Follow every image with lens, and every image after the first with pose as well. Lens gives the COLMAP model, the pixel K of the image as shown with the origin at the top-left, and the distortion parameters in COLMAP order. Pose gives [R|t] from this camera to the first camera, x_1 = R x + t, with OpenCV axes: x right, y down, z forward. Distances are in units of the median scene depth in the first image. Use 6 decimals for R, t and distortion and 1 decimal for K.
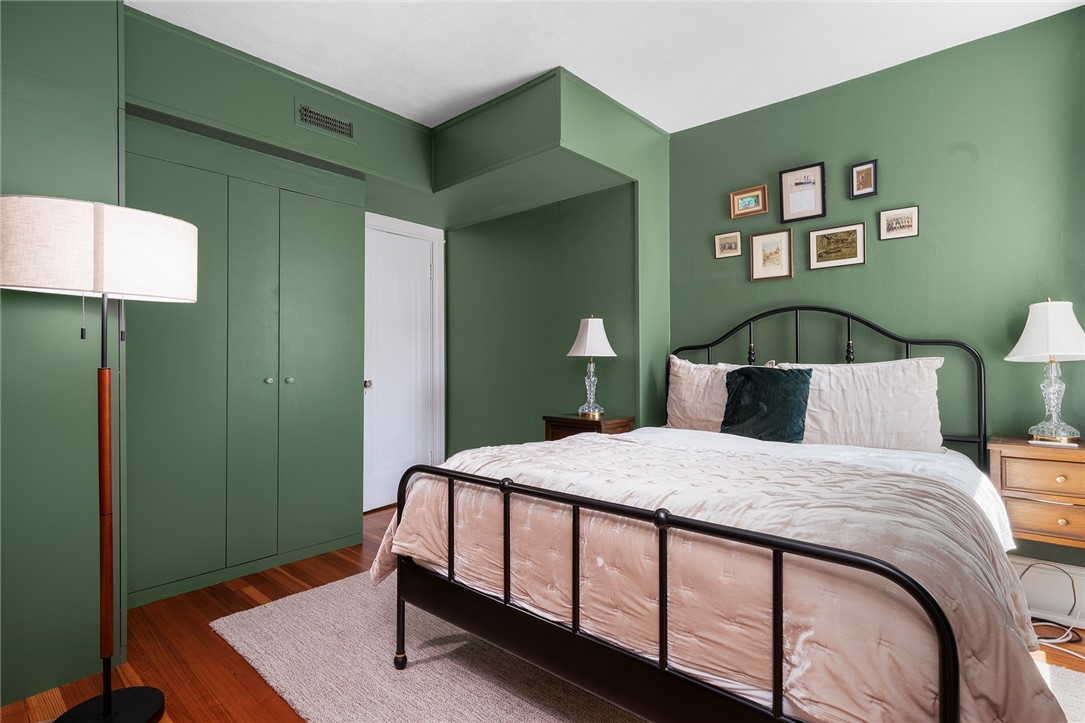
lens RADIAL K [[519.6, 0, 541.1], [0, 519.6, 363.0], [0, 0, 1]] dist [-0.000103, -0.000052]
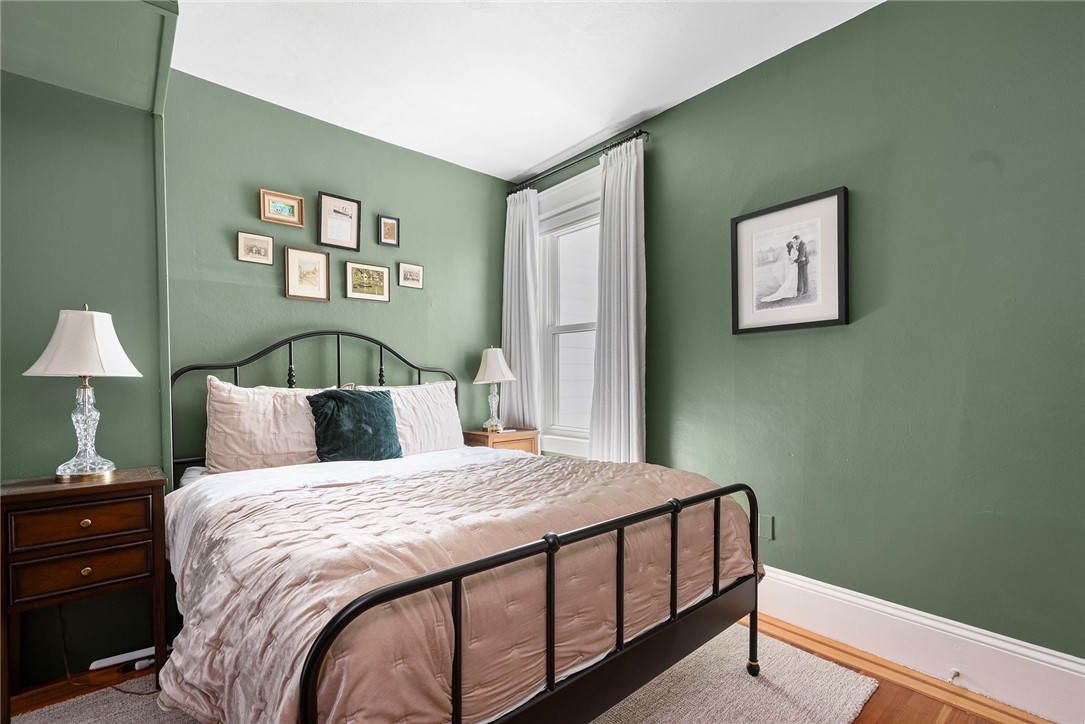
lens RADIAL K [[480.2, 0, 539.9], [0, 480.2, 397.7], [0, 0, 1]] dist [-0.000927, -0.000021]
pose [[0.154219, -0.030827, 0.987556, -0.397300], [0.002779, 0.999523, 0.030767, -0.004282], [-0.988033, -0.002000, 0.154231, 0.457632]]
